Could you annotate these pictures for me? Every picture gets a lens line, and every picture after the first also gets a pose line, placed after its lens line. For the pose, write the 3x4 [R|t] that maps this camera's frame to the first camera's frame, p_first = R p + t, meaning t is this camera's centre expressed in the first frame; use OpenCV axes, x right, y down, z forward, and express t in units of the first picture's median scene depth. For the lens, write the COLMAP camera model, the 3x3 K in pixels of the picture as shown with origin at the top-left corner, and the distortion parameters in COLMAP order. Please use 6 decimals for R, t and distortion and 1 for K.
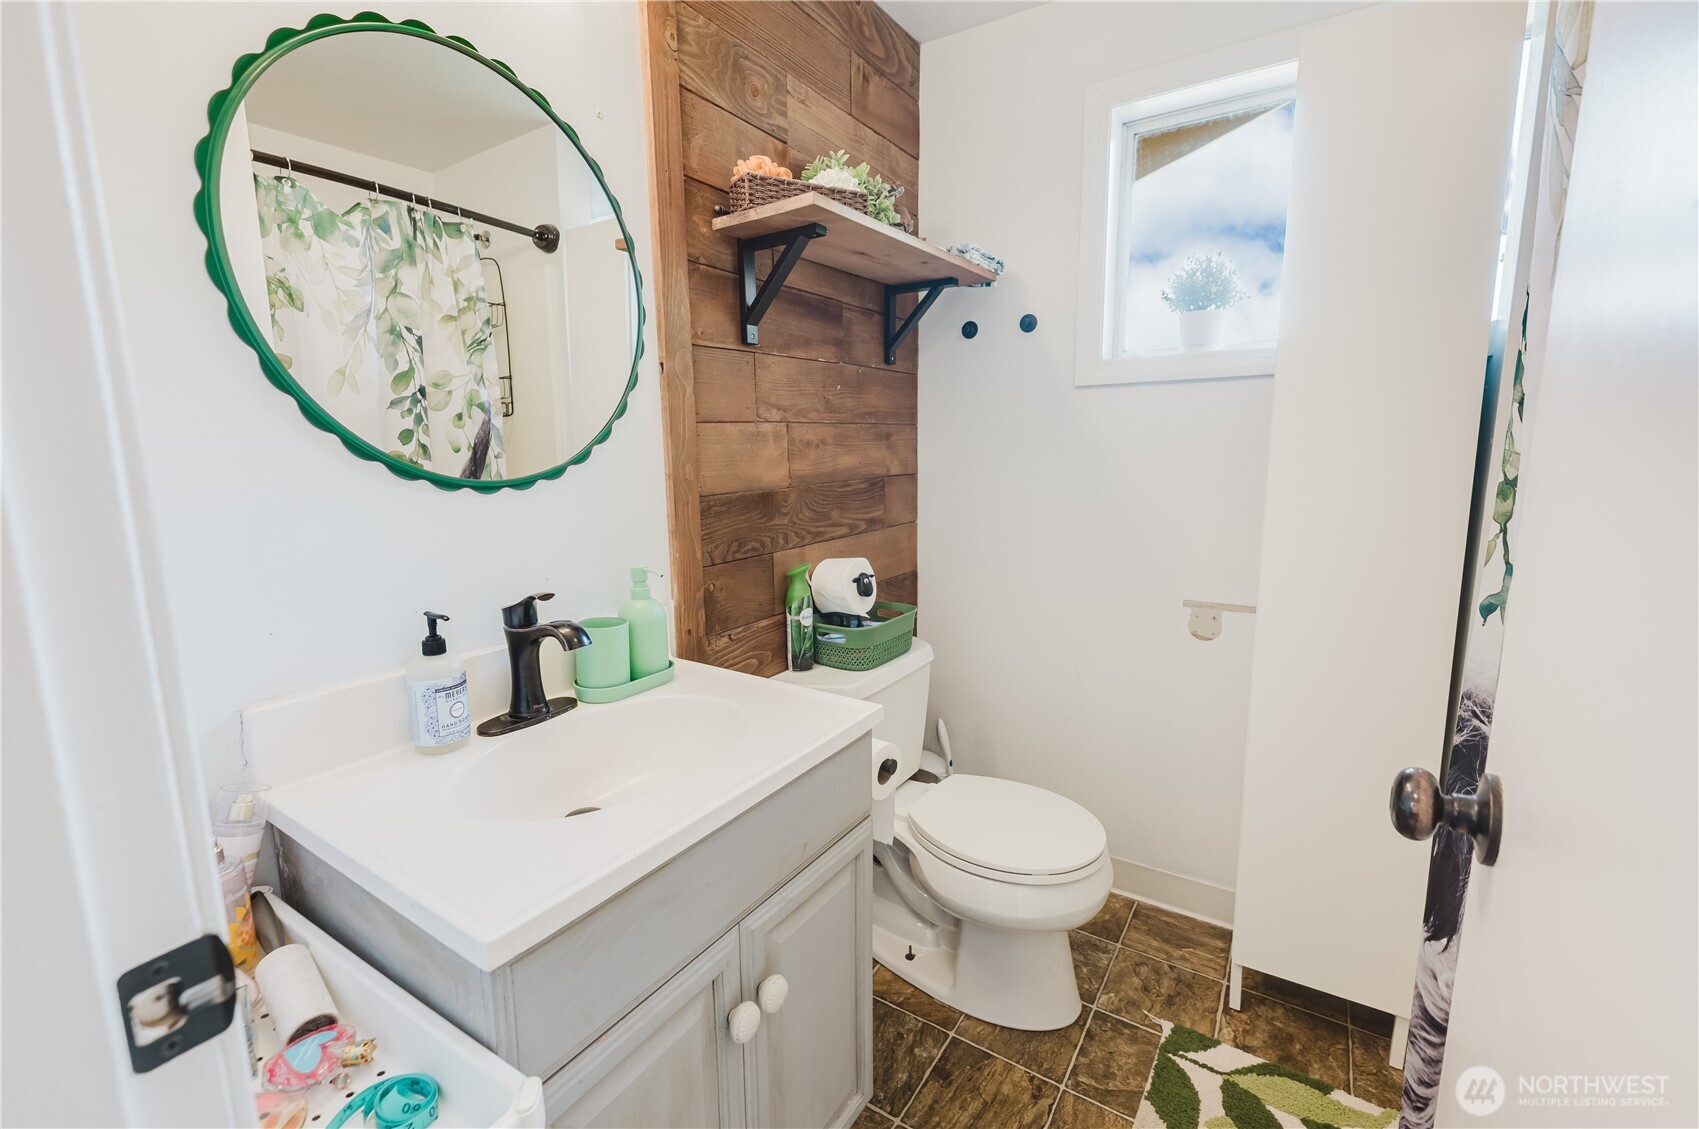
lens RADIAL K [[714.5, 0, 845.3], [0, 714.5, 561.7], [0, 0, 1]] dist [-0.000020, -0.000108]
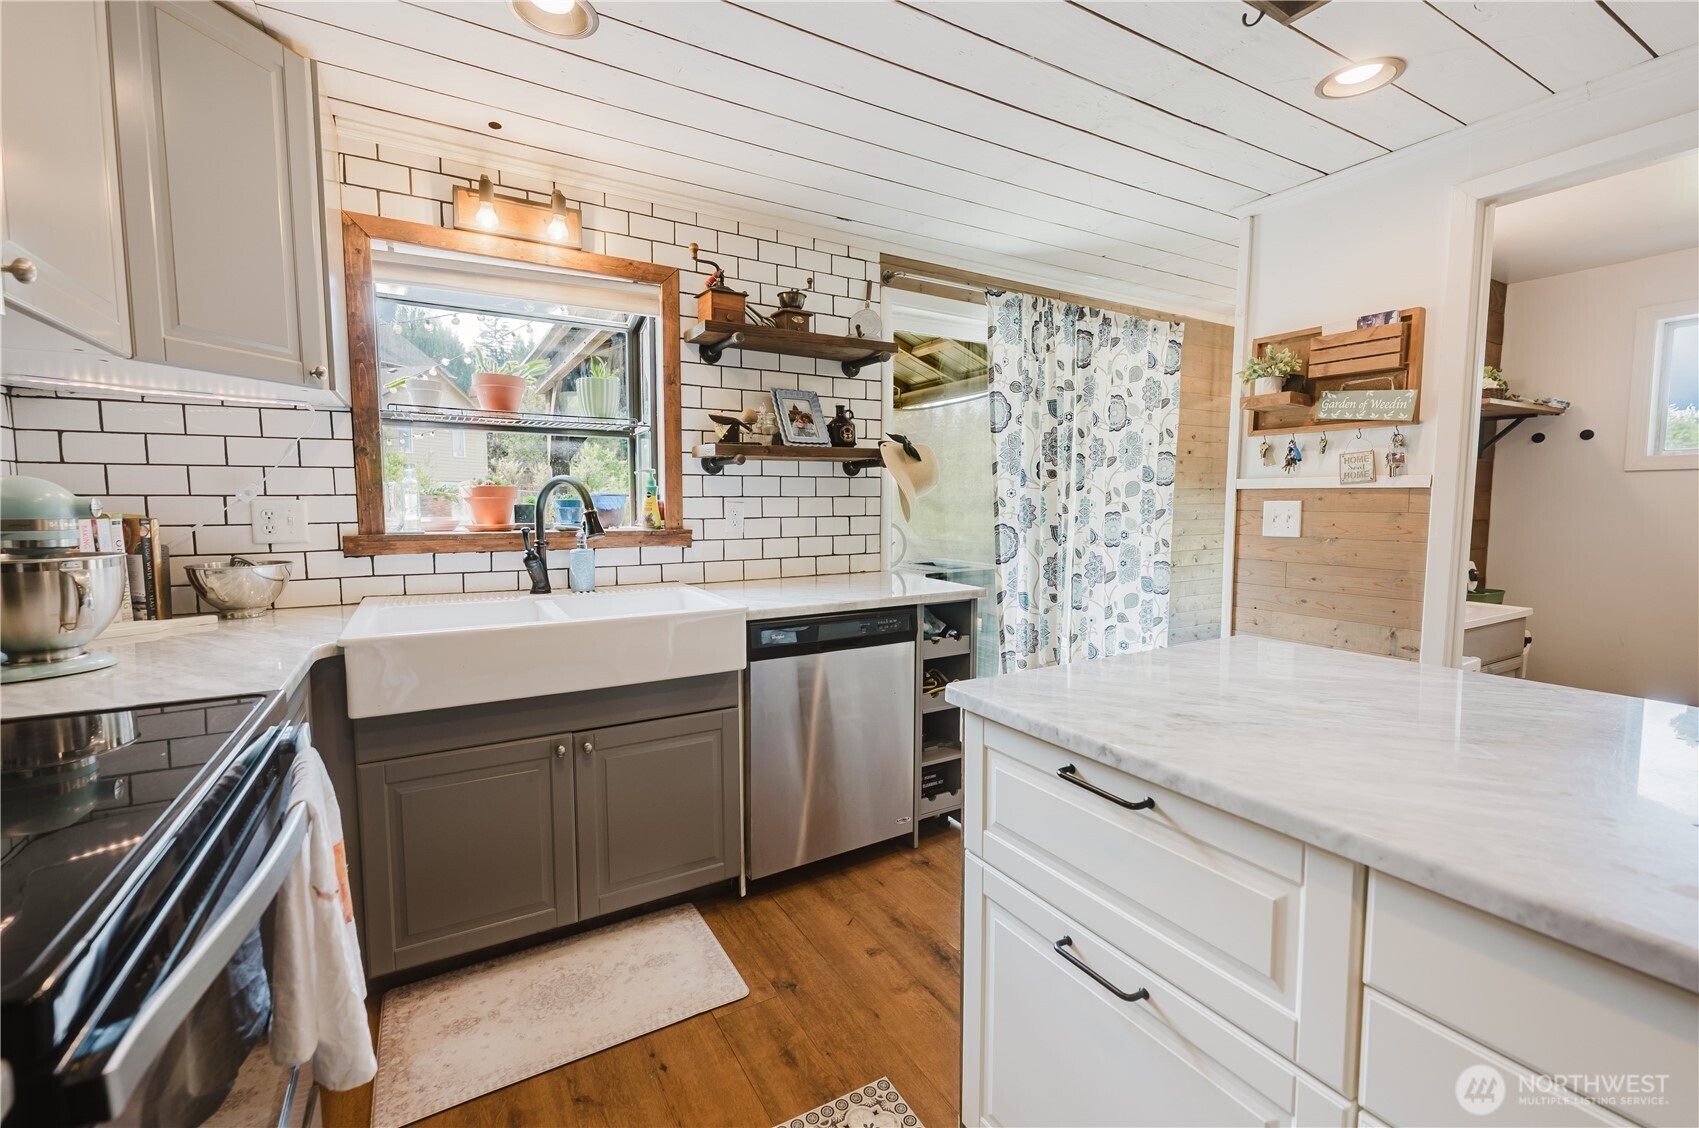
lens RADIAL K [[714.5, 0, 845.3], [0, 714.5, 561.2], [0, 0, 1]] dist [-0.000020, -0.000108]
pose [[0.894425, 0.049020, -0.444523, -0.599052], [-0.081561, 0.995185, -0.054364, 0.229283], [0.439717, 0.084881, 0.894116, -1.396331]]
